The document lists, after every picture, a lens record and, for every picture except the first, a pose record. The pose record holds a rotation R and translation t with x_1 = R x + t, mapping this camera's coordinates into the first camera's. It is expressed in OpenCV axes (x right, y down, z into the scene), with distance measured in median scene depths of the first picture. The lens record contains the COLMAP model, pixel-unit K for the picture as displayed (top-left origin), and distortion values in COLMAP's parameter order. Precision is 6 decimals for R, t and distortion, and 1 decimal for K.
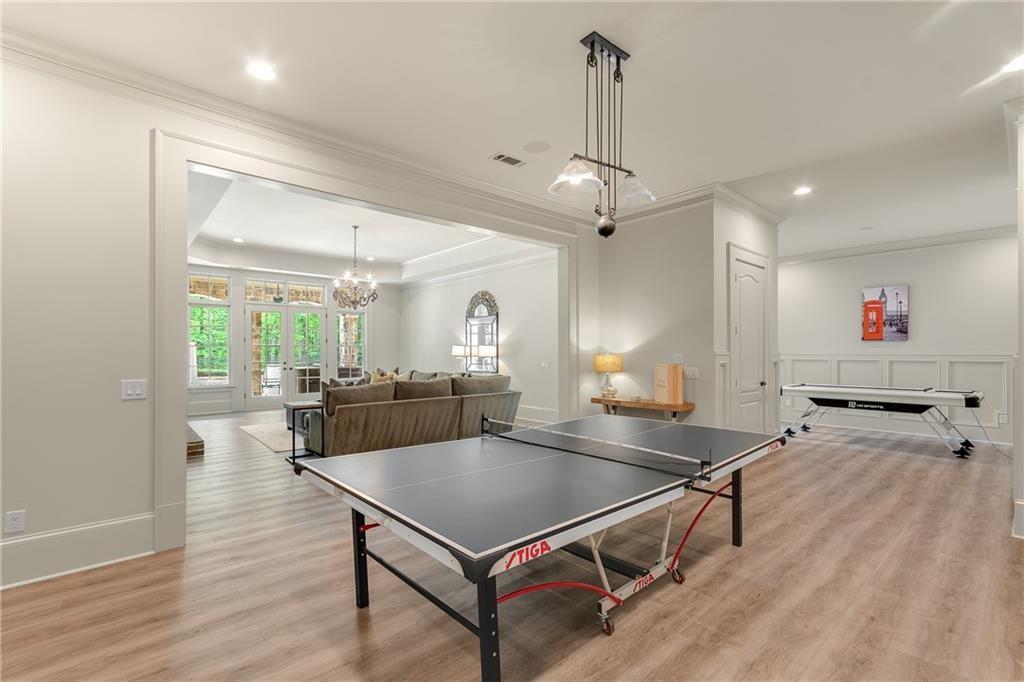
lens RADIAL K [[451.4, 0, 506.8], [0, 451.4, 349.3], [0, 0, 1]] dist [0.014323, -0.000507]
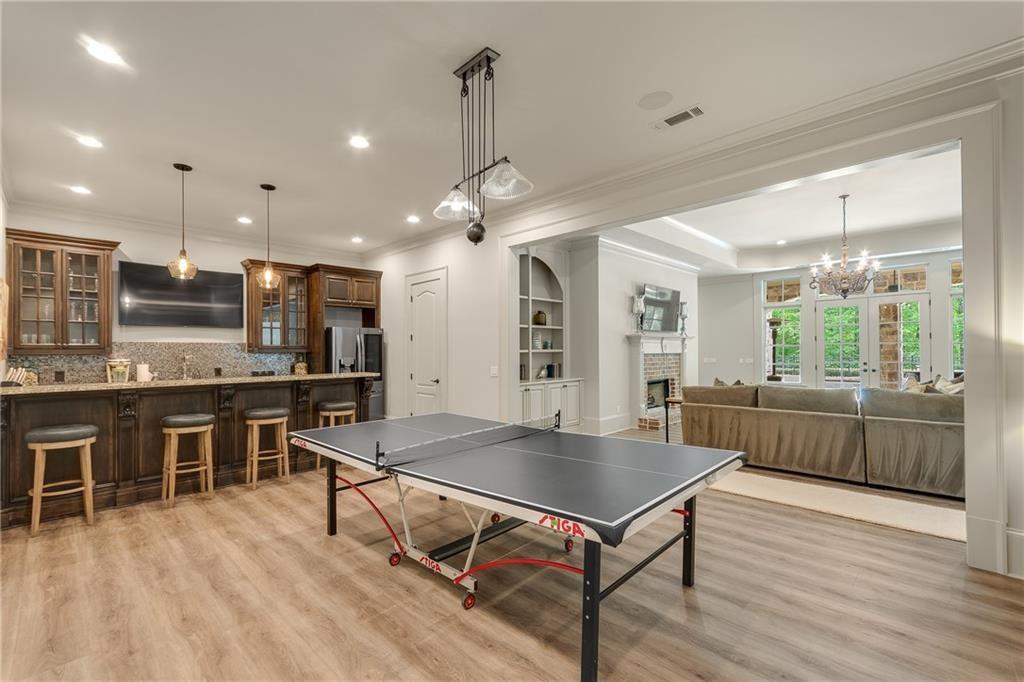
lens RADIAL K [[451.4, 0, 507.4], [0, 451.4, 344.1], [0, 0, 1]] dist [0.014323, -0.000507]
pose [[0.073588, -0.015224, -0.997173, 1.214012], [0.008307, 0.999858, -0.014652, 0.000913], [0.997254, -0.007206, 0.073704, 0.951993]]
